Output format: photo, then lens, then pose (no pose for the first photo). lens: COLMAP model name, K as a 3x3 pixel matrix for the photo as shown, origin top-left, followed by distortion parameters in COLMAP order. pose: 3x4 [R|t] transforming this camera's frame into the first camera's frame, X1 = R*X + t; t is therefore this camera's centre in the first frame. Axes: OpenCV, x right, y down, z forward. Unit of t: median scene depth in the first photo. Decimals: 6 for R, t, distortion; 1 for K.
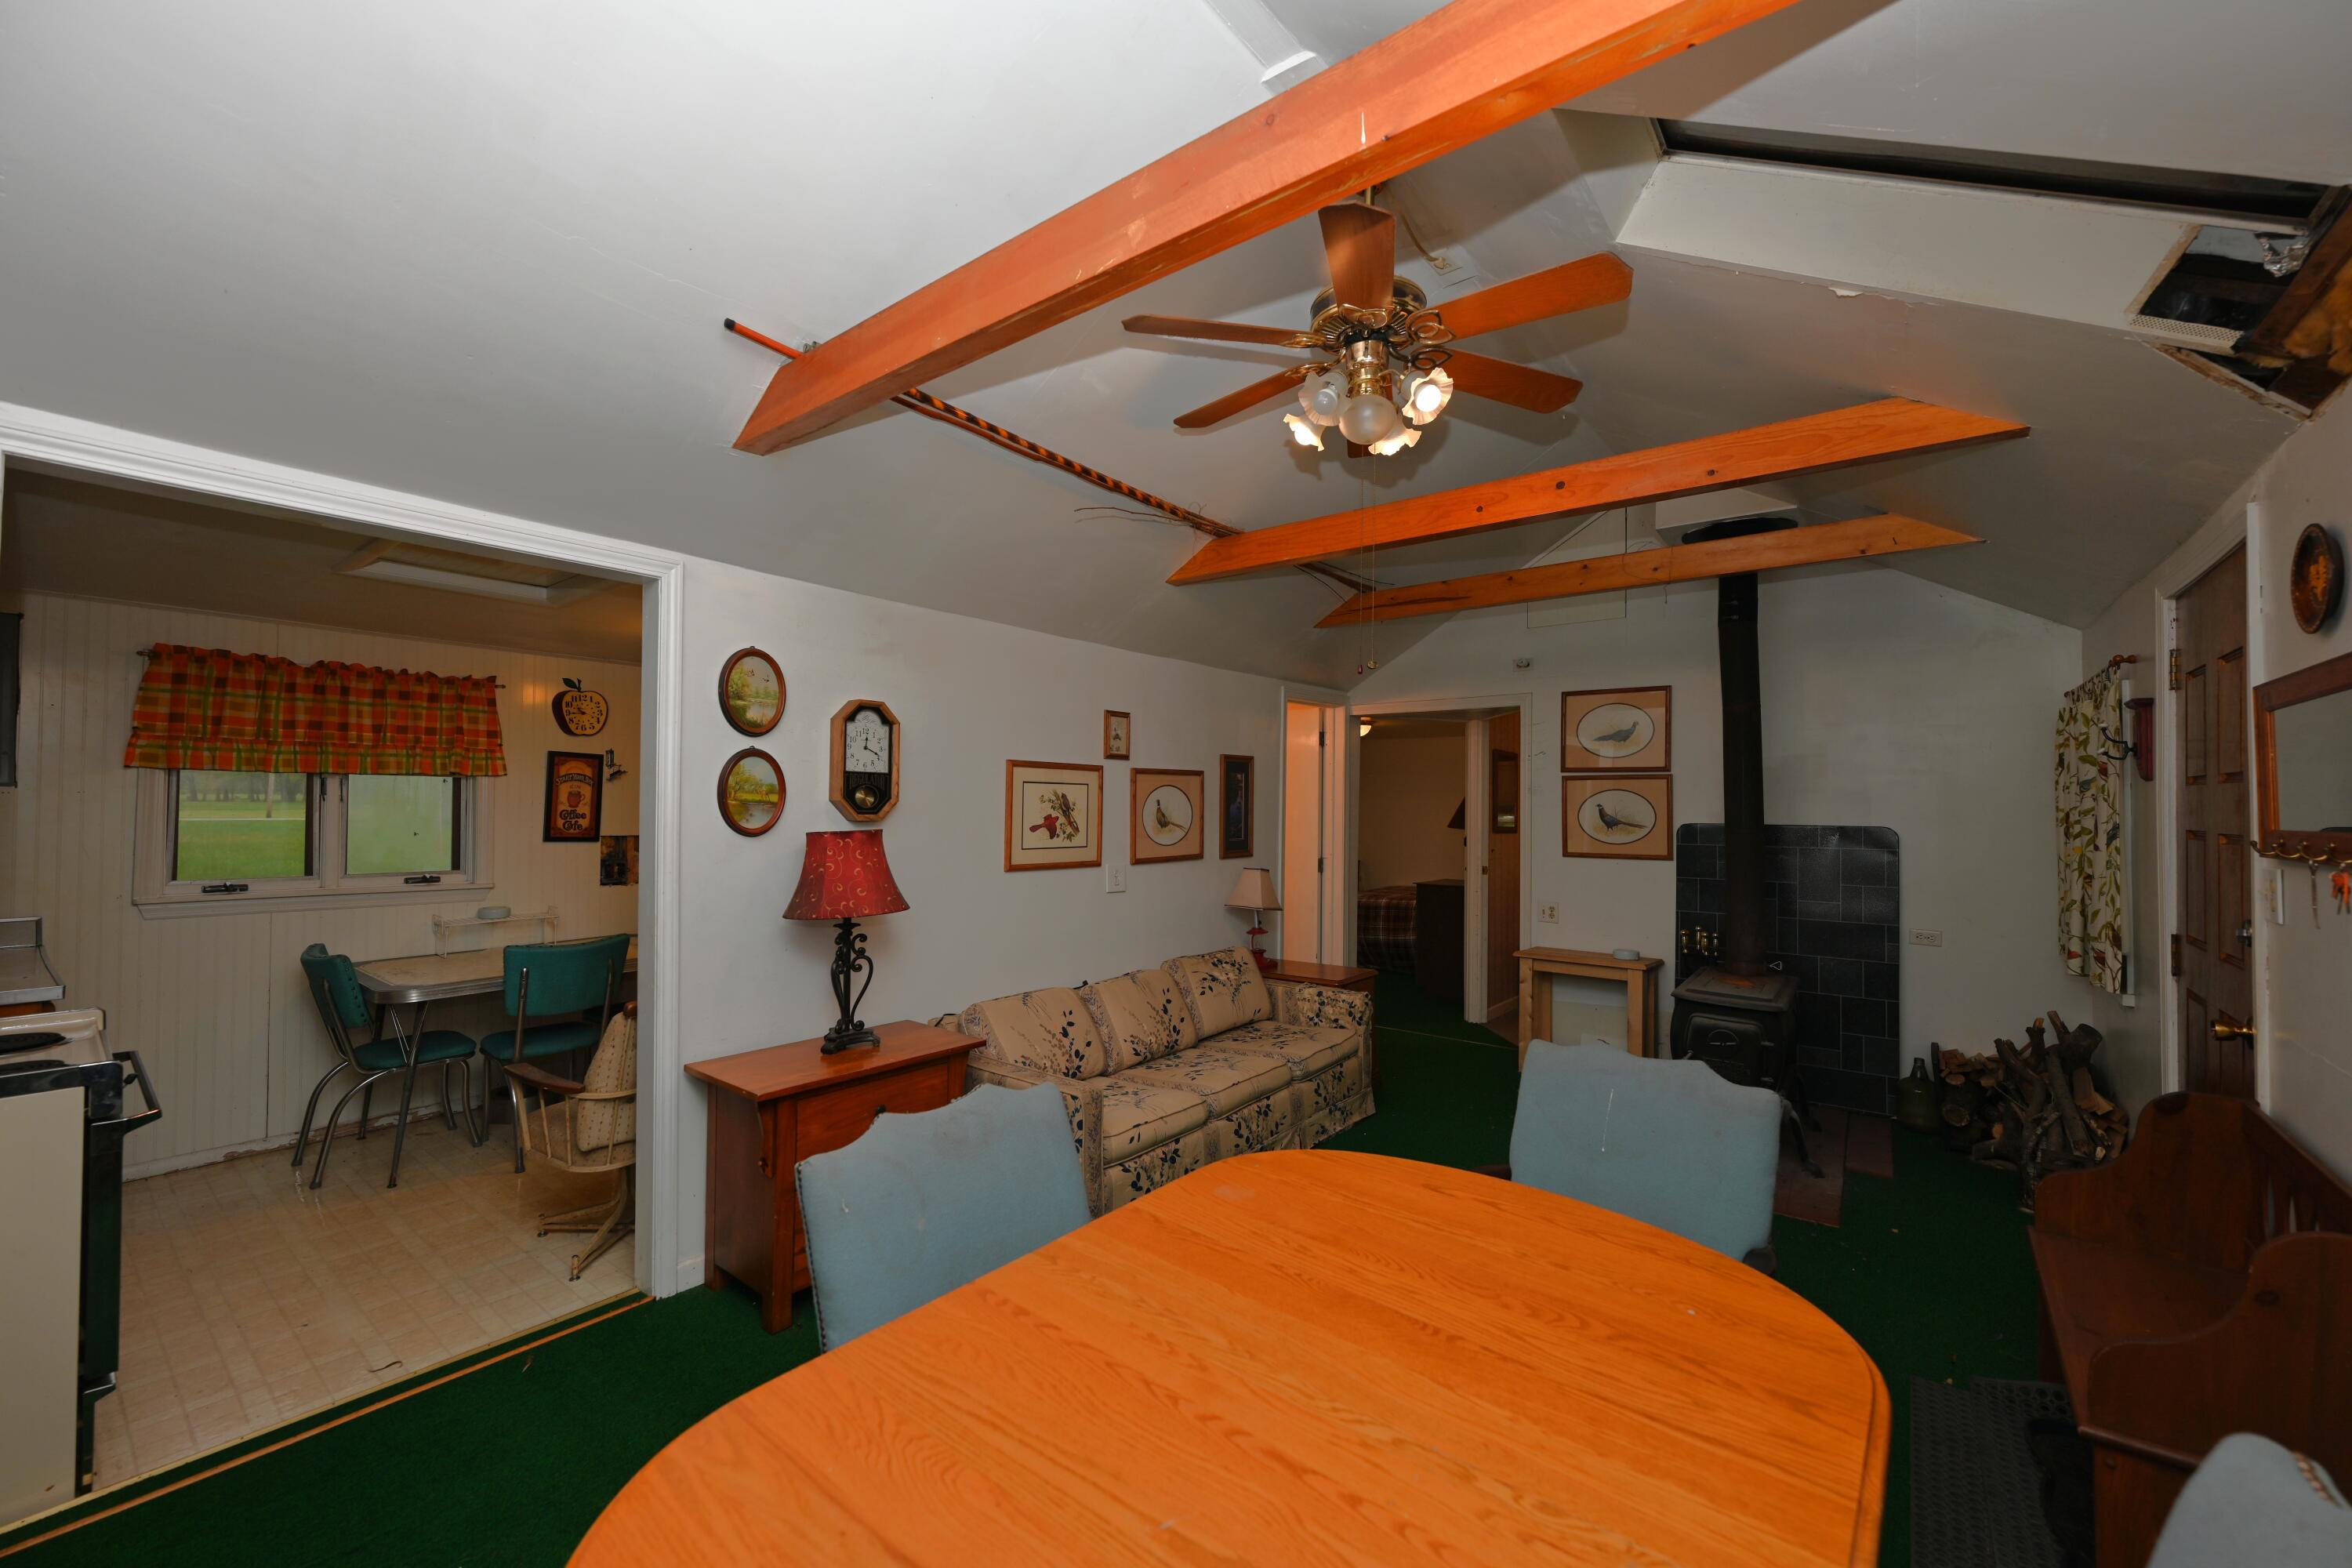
lens RADIAL K [[931.0, 0, 1179.5], [0, 931.0, 788.8], [0, 0, 1]] dist [-0.003187, 0.001158]
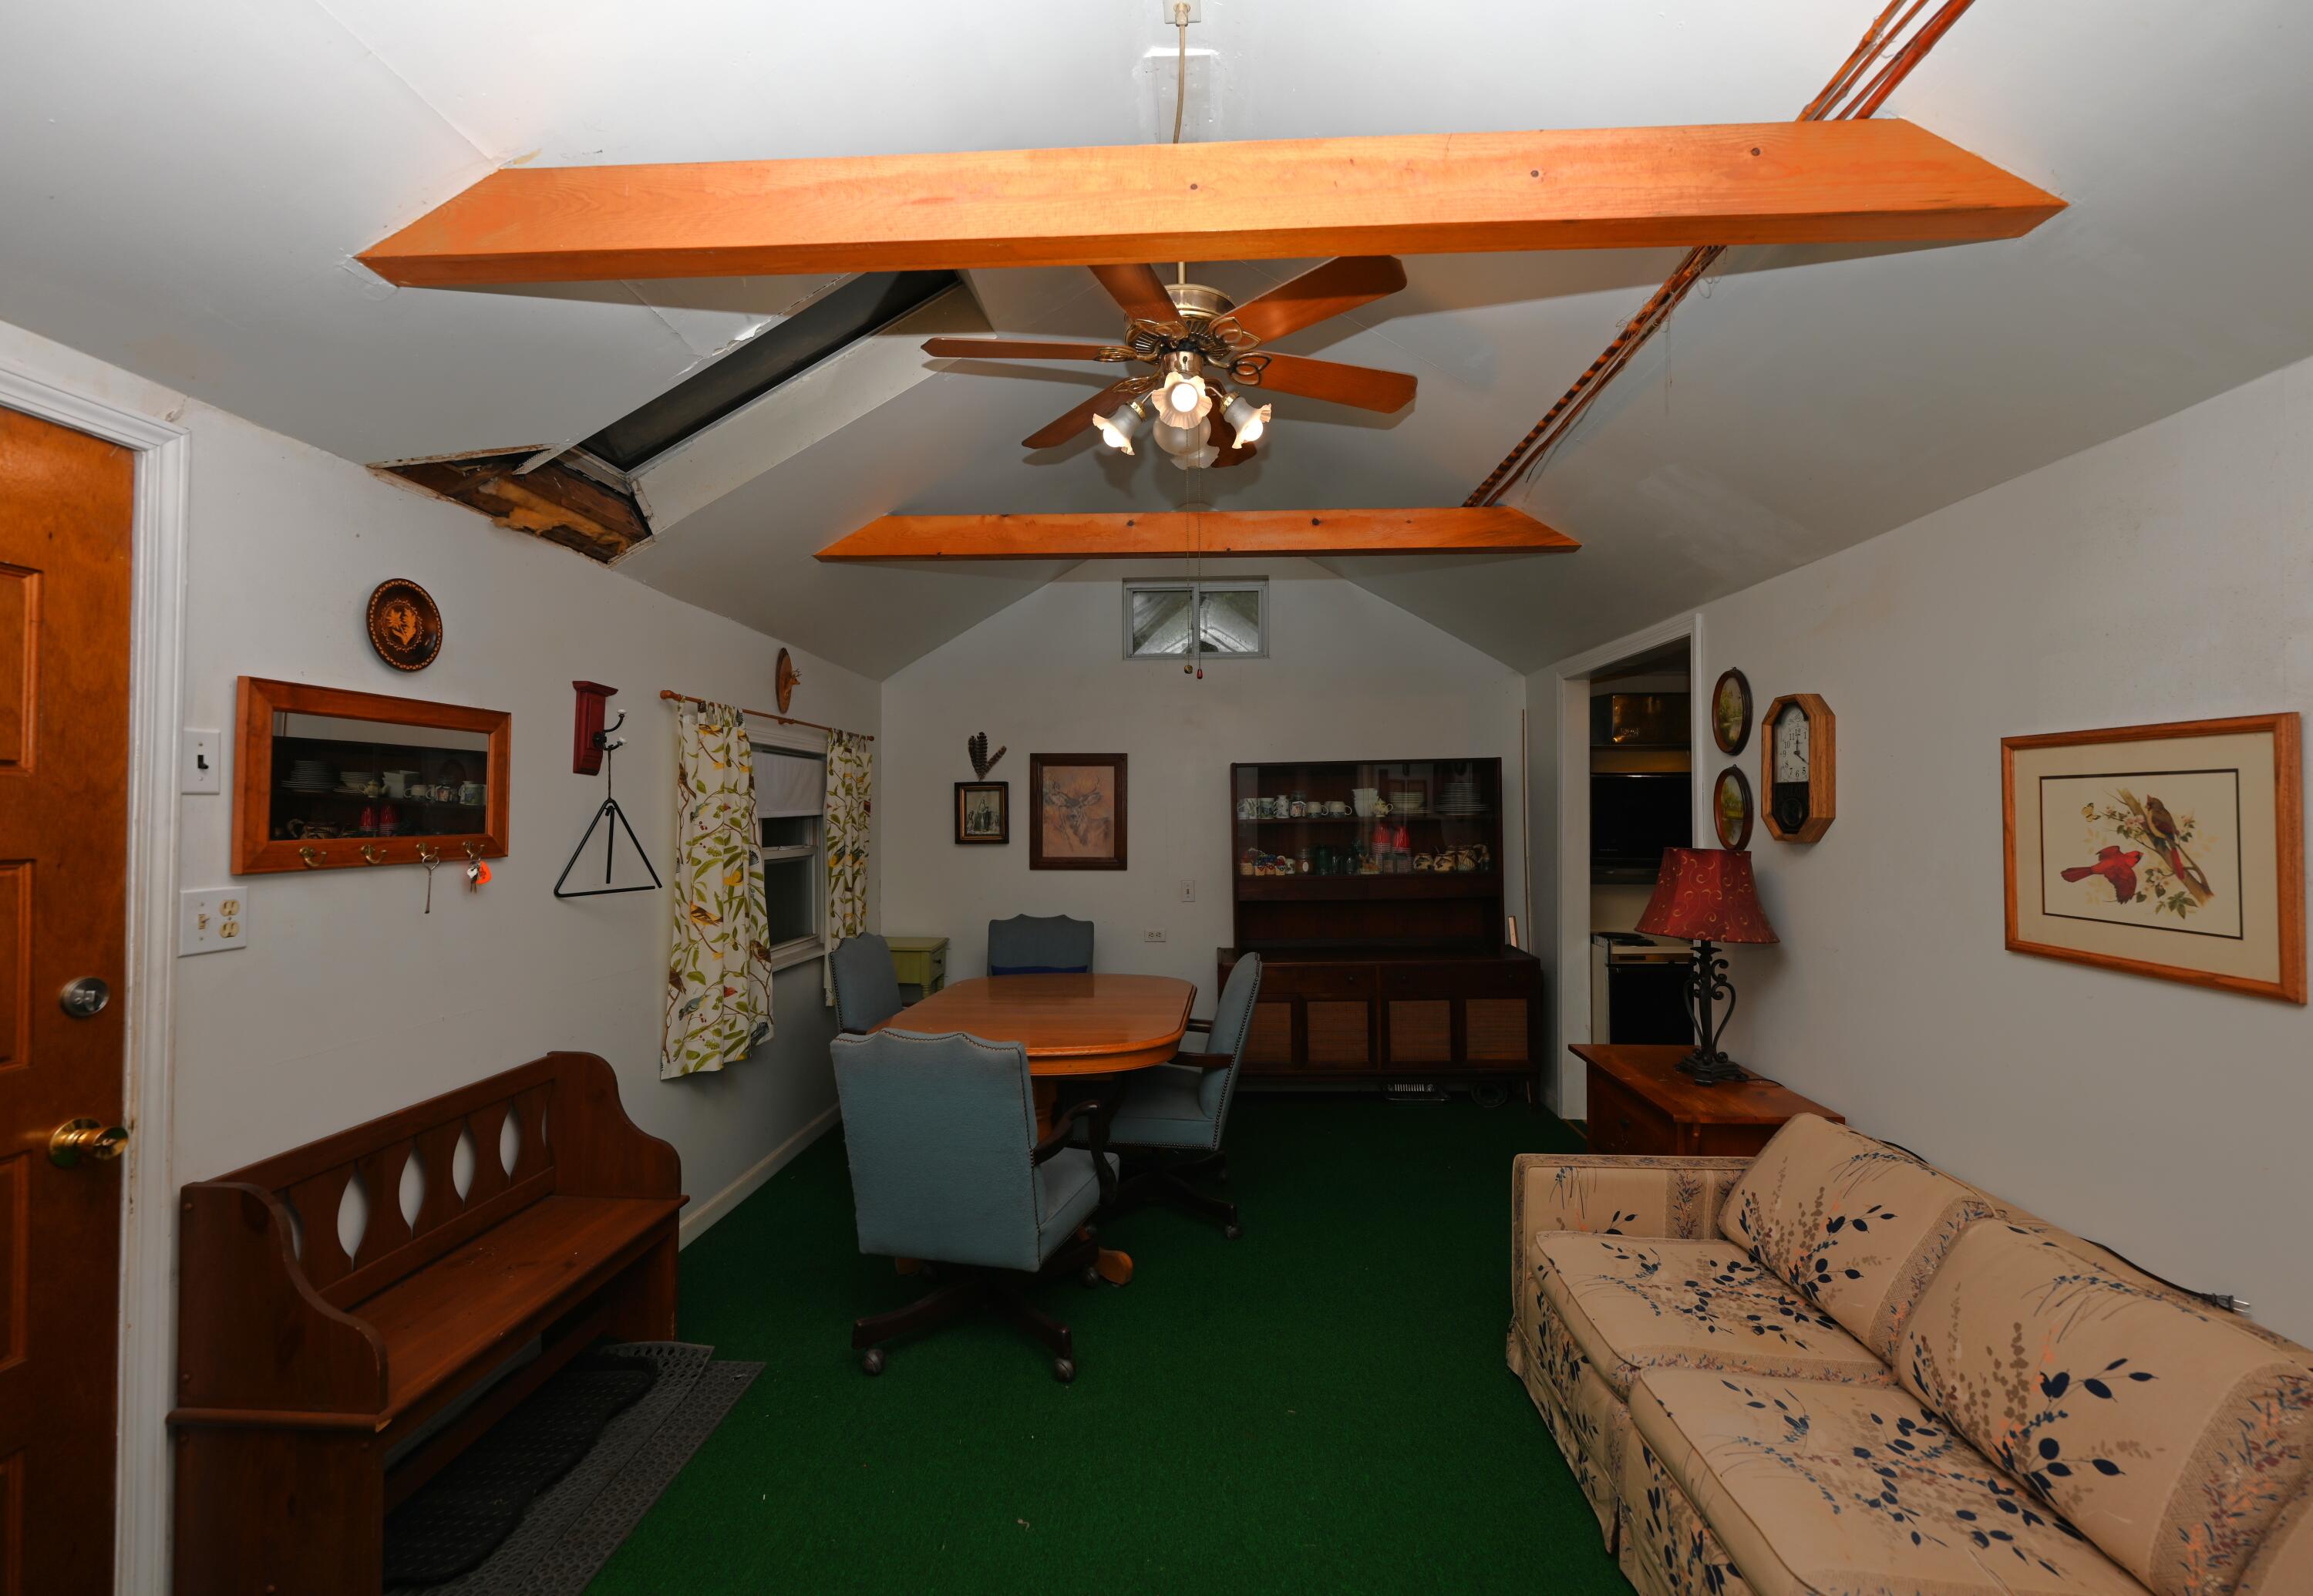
lens RADIAL K [[955.6, 0, 1166.5], [0, 955.6, 794.8], [0, 0, 1]] dist [-0.002897, -0.000418]
pose [[-0.815898, -0.018920, -0.577886, 0.485082], [0.003807, 0.999267, -0.038091, 0.018416], [0.578184, -0.033279, -0.815228, 1.100387]]
